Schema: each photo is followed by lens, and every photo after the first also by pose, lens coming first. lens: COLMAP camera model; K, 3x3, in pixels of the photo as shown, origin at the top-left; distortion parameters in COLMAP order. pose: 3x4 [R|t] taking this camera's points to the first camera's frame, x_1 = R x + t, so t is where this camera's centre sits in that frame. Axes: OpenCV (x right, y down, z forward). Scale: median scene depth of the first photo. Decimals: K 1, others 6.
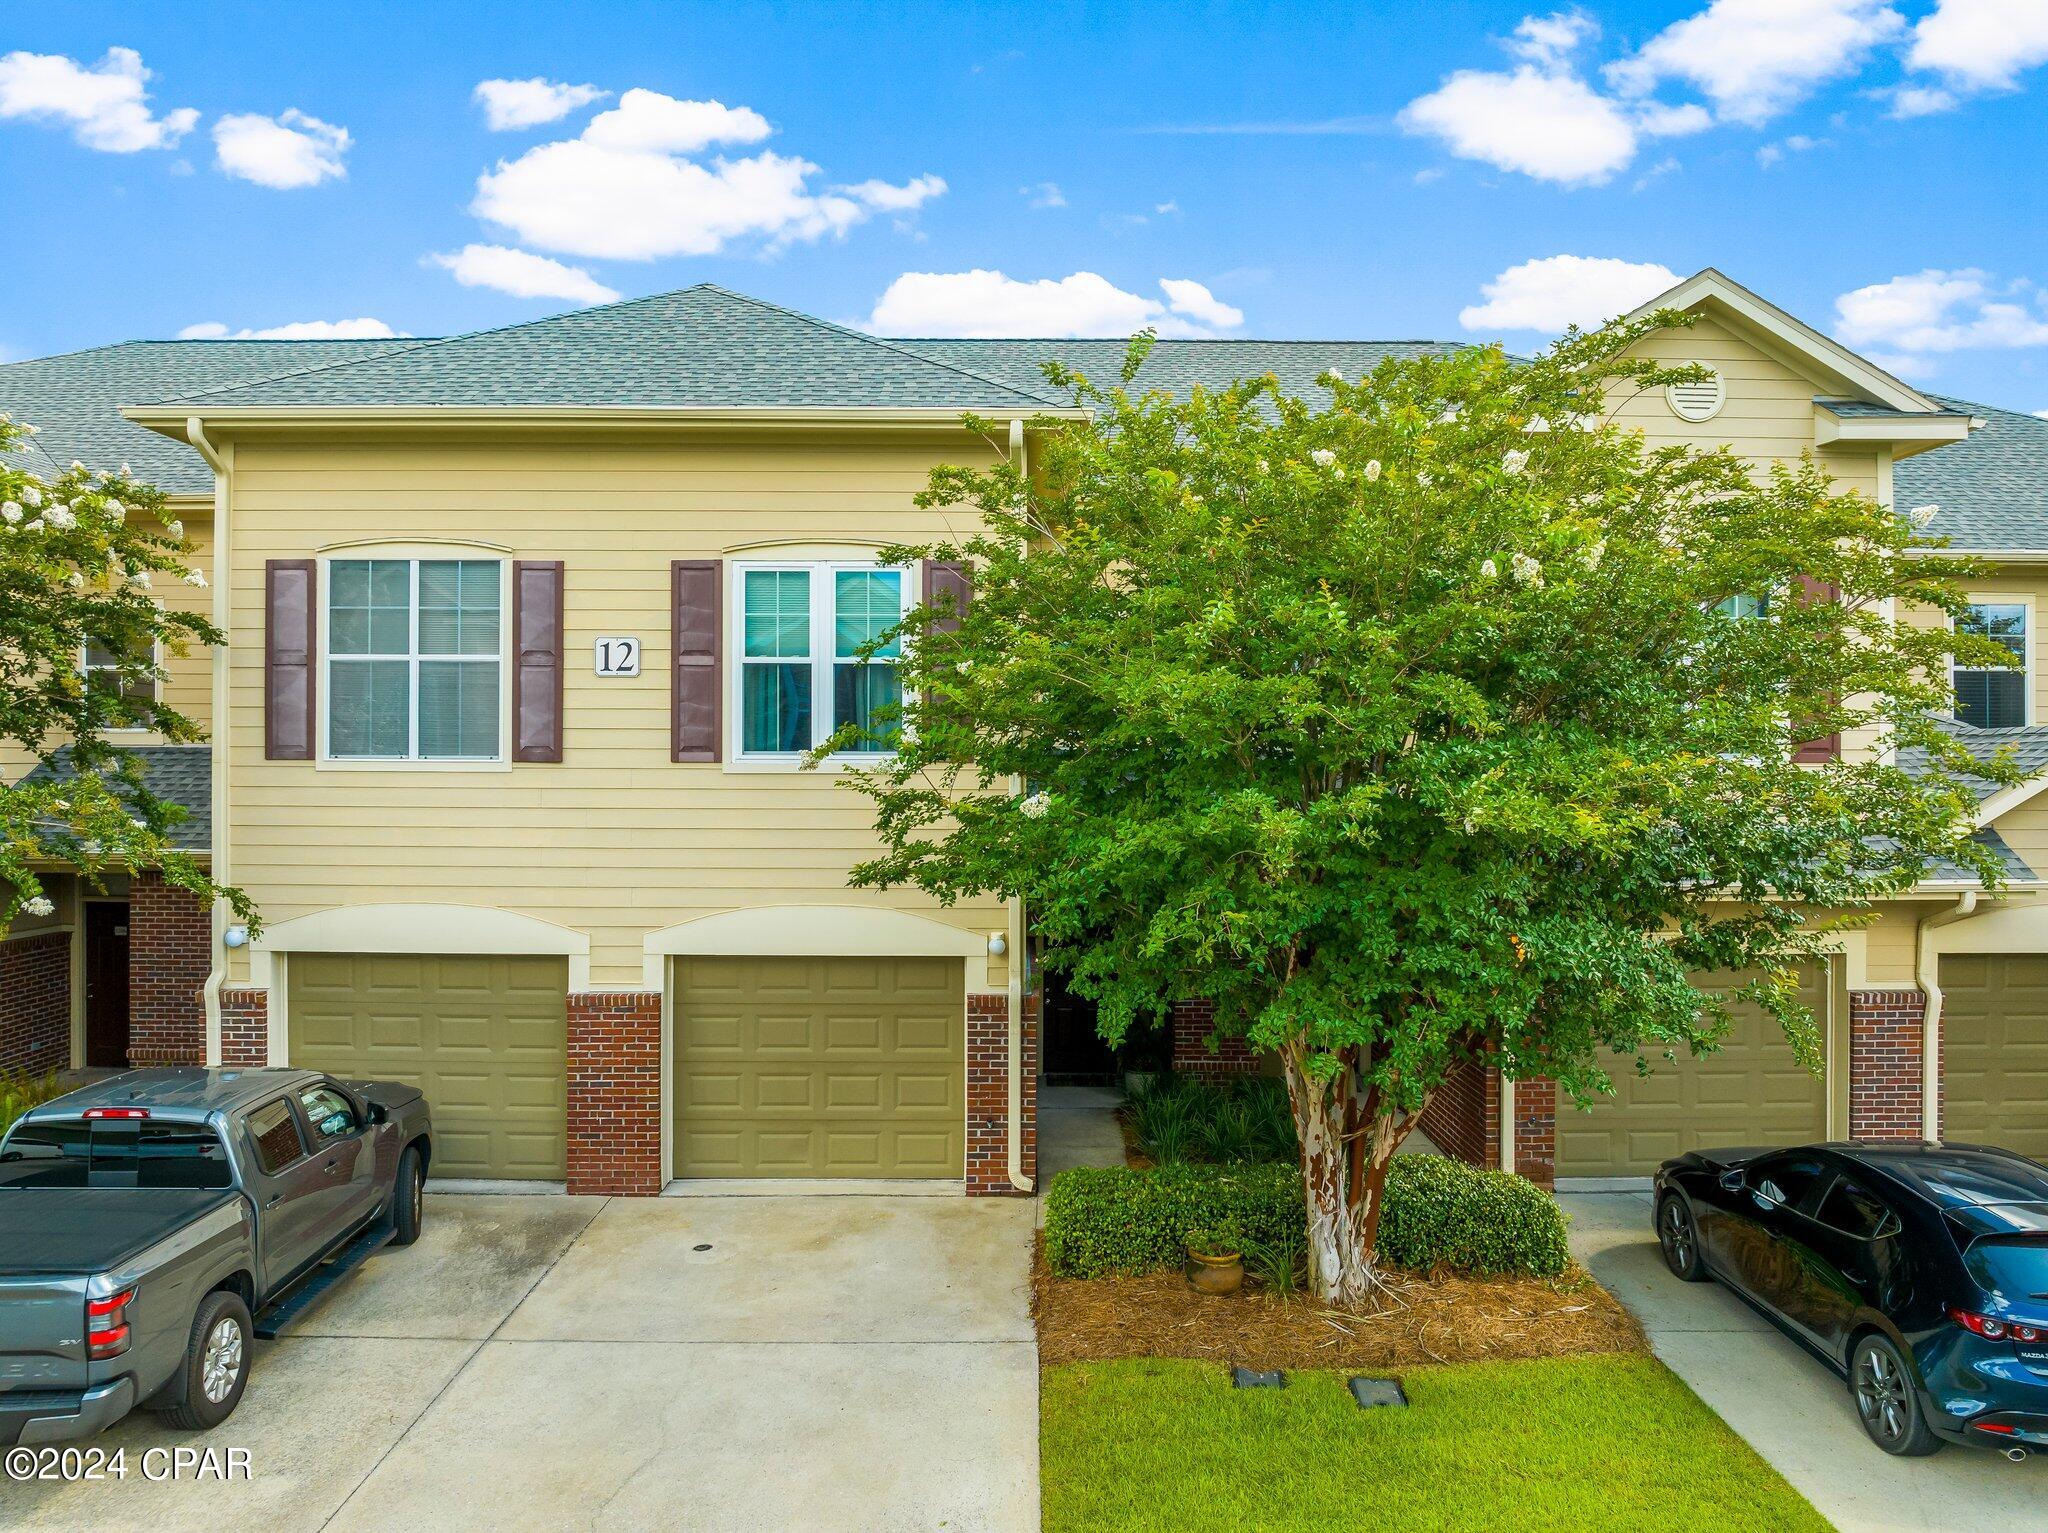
lens RADIAL K [[1417.1, 0, 1023.8], [0, 1417.1, 764.9], [0, 0, 1]] dist [-0.034496, 0.004062]
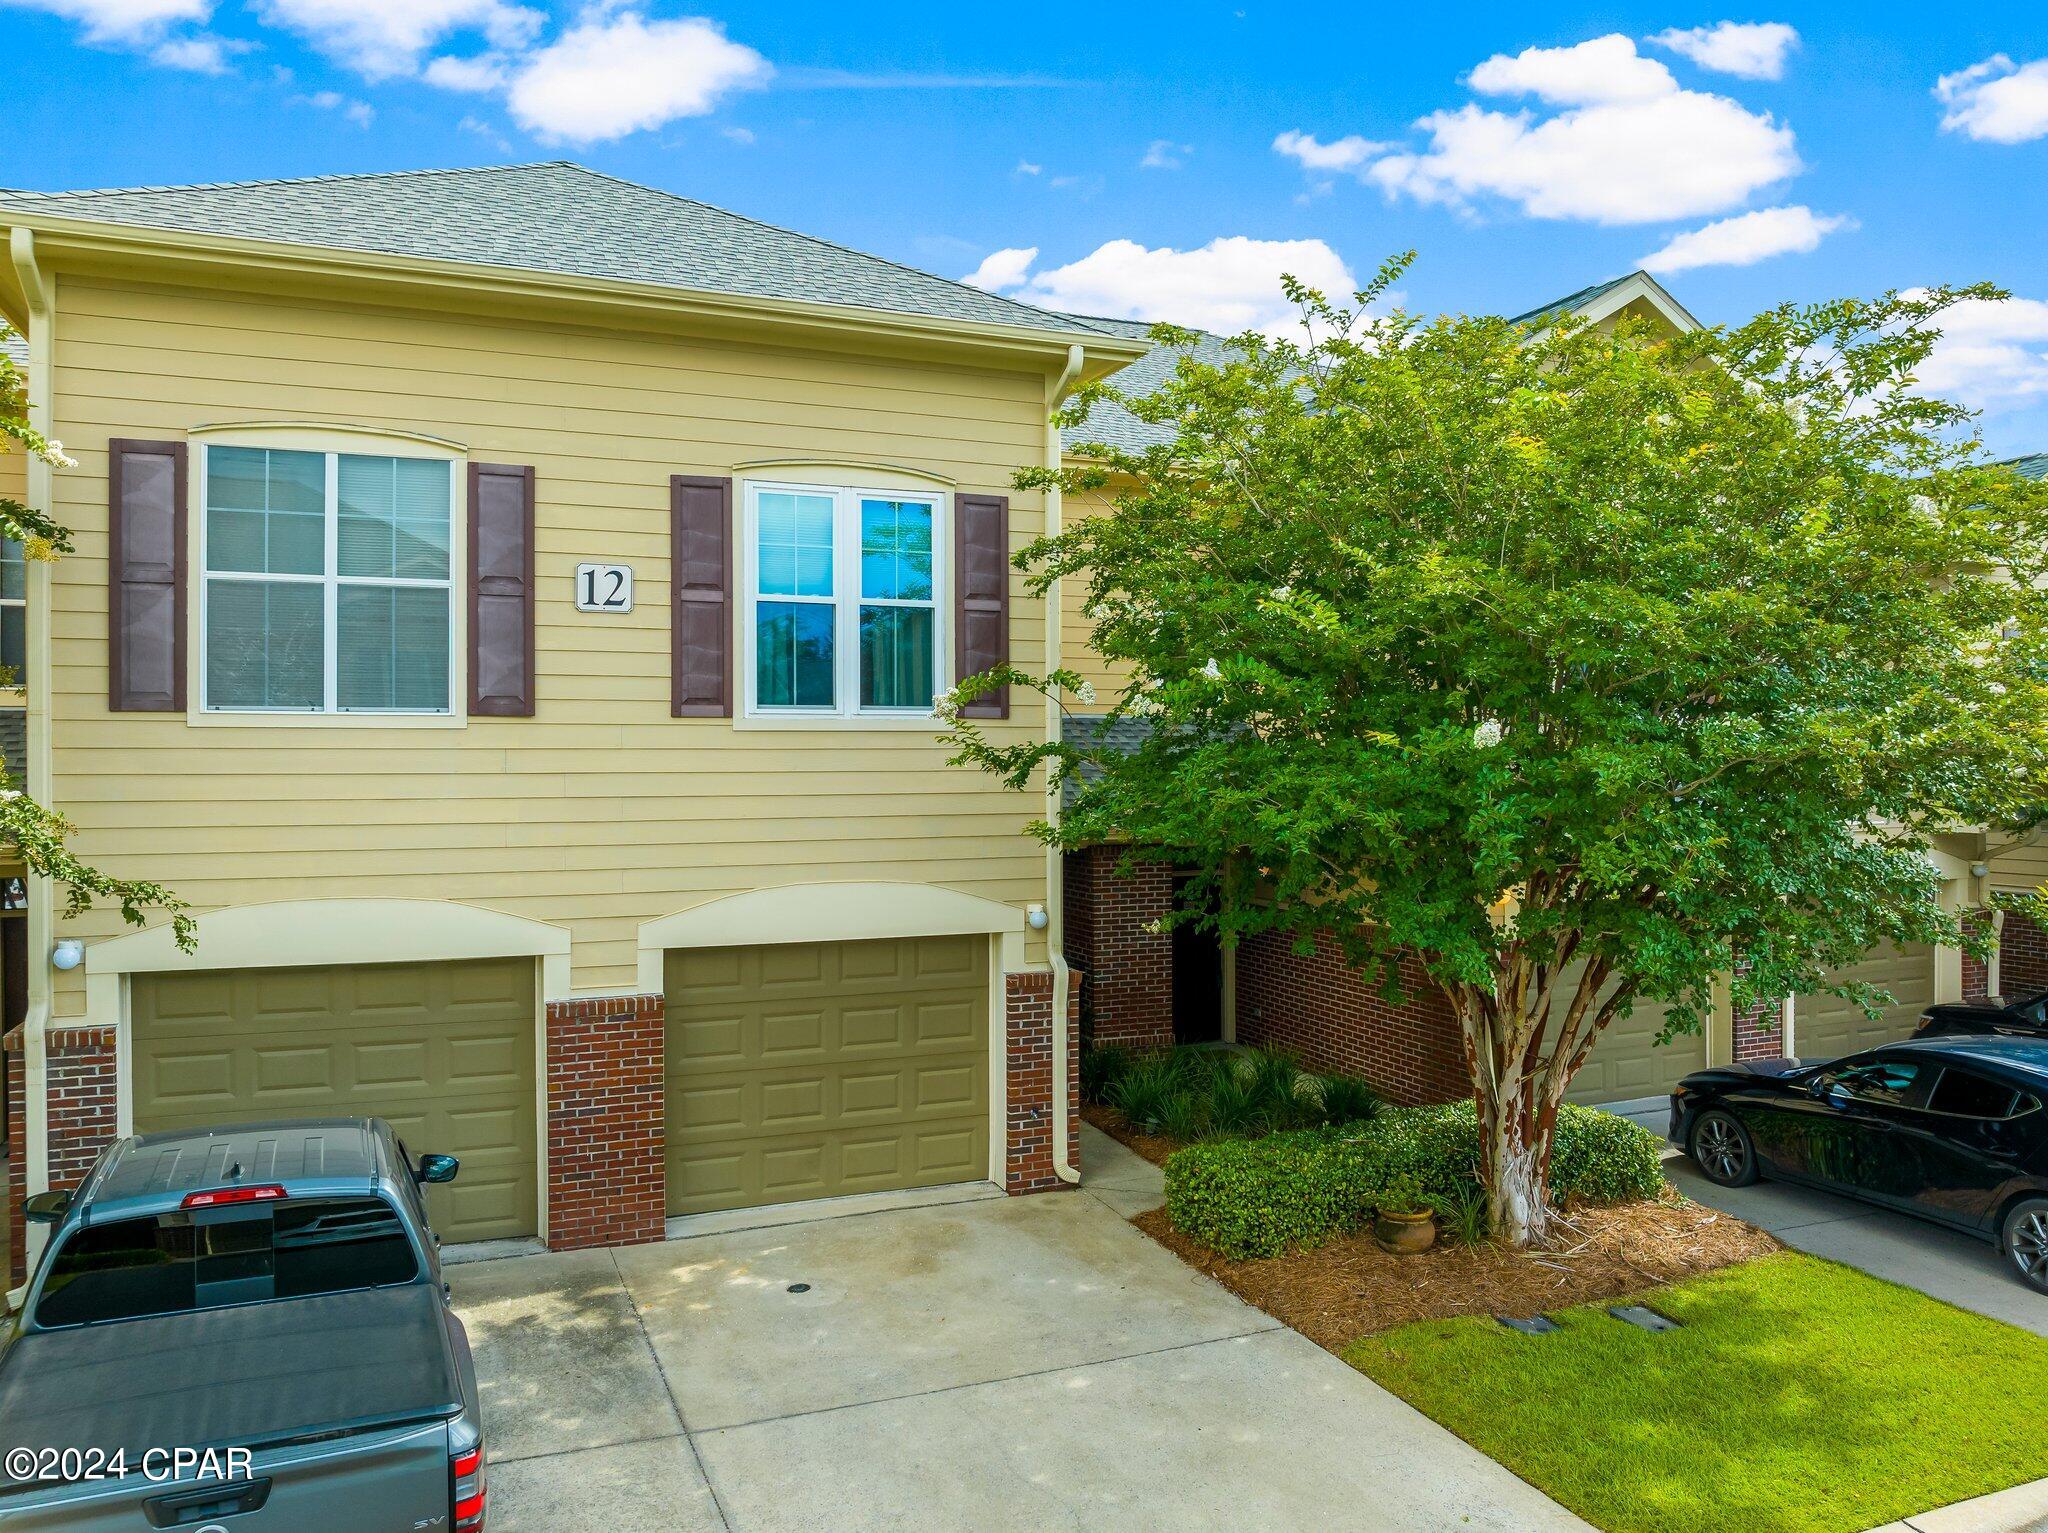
lens RADIAL K [[1439.2, 0, 1025.0], [0, 1439.2, 762.8], [0, 0, 1]] dist [-0.036753, 0.006512]
pose [[0.930333, -0.007227, 0.366644, -0.368181], [0.007557, 0.999971, 0.000535, 0.026371], [-0.366637, 0.002273, 0.930361, 0.137982]]
